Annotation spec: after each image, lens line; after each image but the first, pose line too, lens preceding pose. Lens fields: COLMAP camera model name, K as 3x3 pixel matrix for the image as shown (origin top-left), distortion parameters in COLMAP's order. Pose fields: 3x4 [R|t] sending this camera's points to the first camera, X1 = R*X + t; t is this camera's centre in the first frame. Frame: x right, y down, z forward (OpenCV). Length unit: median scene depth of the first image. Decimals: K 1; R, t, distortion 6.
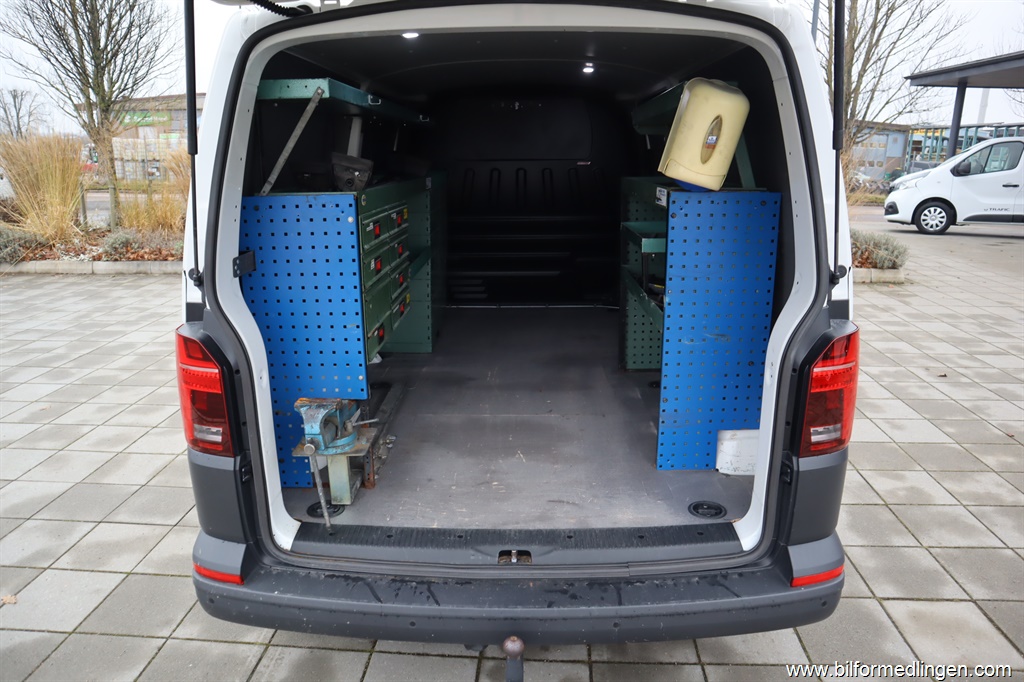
lens RADIAL K [[708.1, 0, 510.0], [0, 708.1, 341.1], [0, 0, 1]] dist [-0.127501, 0.082684]
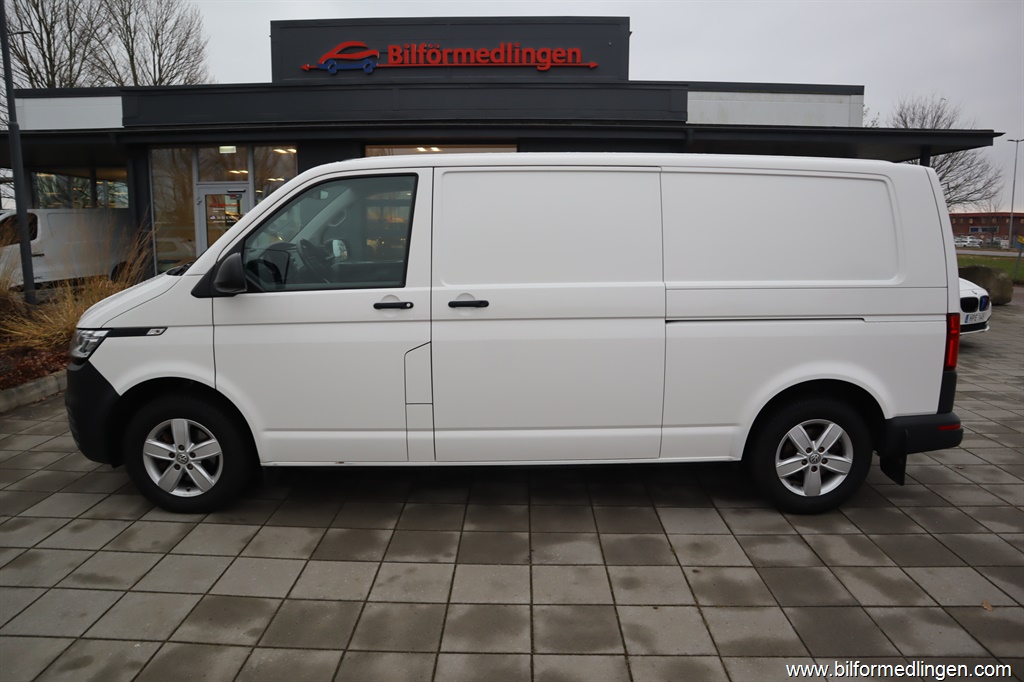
lens RADIAL K [[708.1, 0, 510.0], [0, 708.1, 341.1], [0, 0, 1]] dist [-0.127501, 0.082684]
pose [[-0.038770, -0.169803, 0.984715, -0.725894], [0.265783, 0.948205, 0.173972, -0.193093], [-0.963253, 0.268466, 0.008369, 0.676833]]
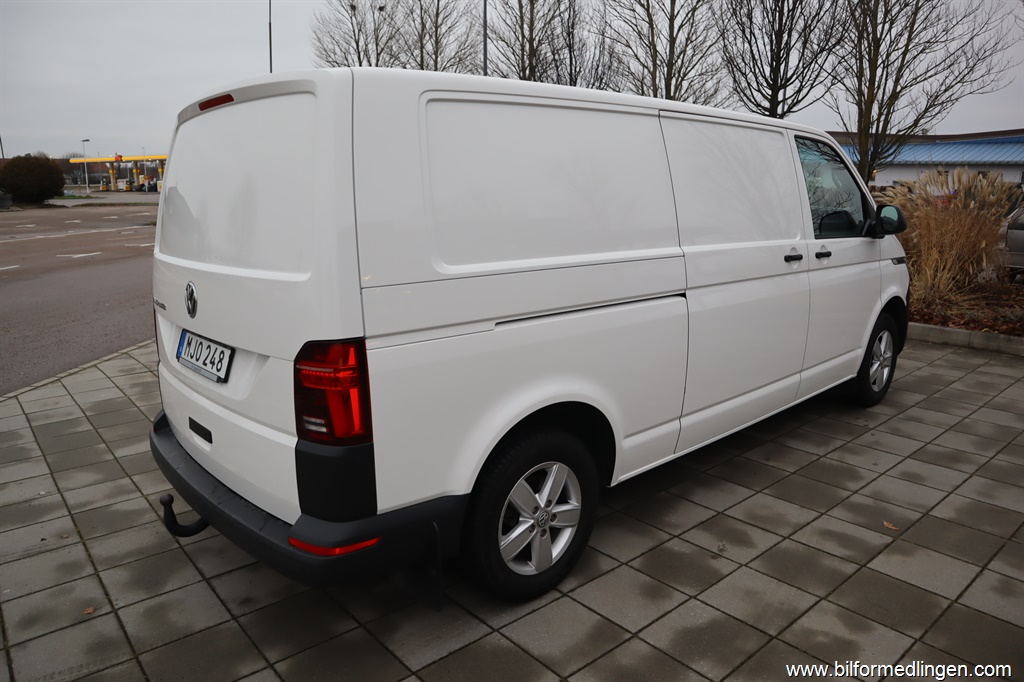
lens RADIAL K [[708.1, 0, 510.0], [0, 708.1, 341.1], [0, 0, 1]] dist [-0.127501, 0.082684]
pose [[0.691580, 0.150476, -0.706452, 0.431967], [-0.184617, 0.982397, 0.028522, -0.029679], [0.698308, 0.110698, 0.707186, 0.105561]]
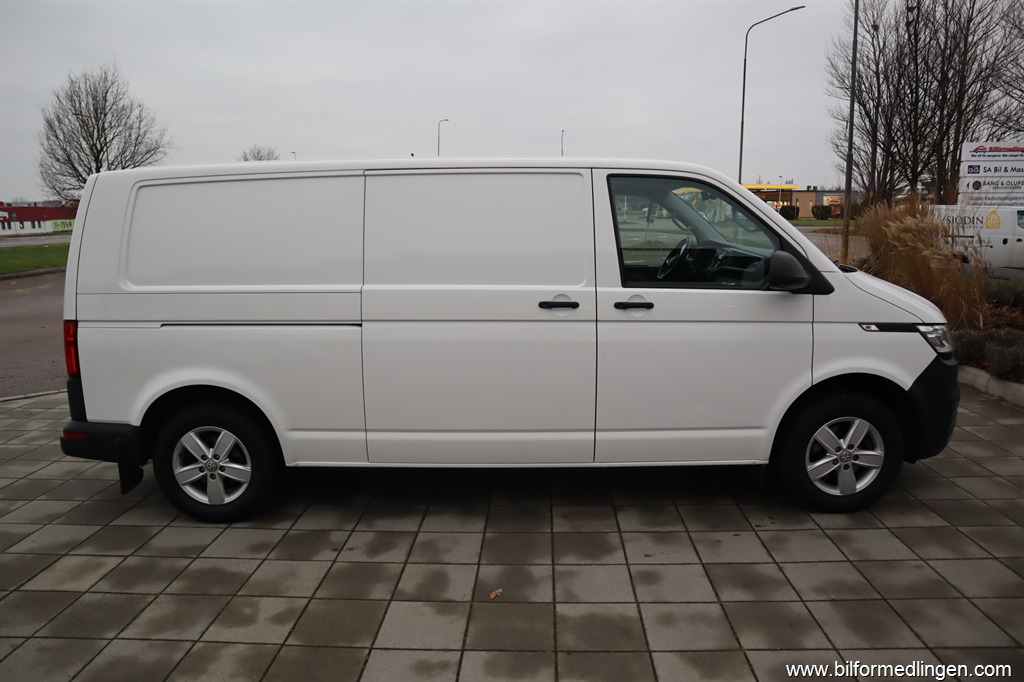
lens RADIAL K [[708.1, 0, 510.0], [0, 708.1, 341.1], [0, 0, 1]] dist [-0.127501, 0.082684]
pose [[0.016354, 0.168020, -0.985648, 0.746515], [-0.252332, 0.954566, 0.158534, -0.183348], [0.967503, 0.246118, 0.058008, 0.632763]]
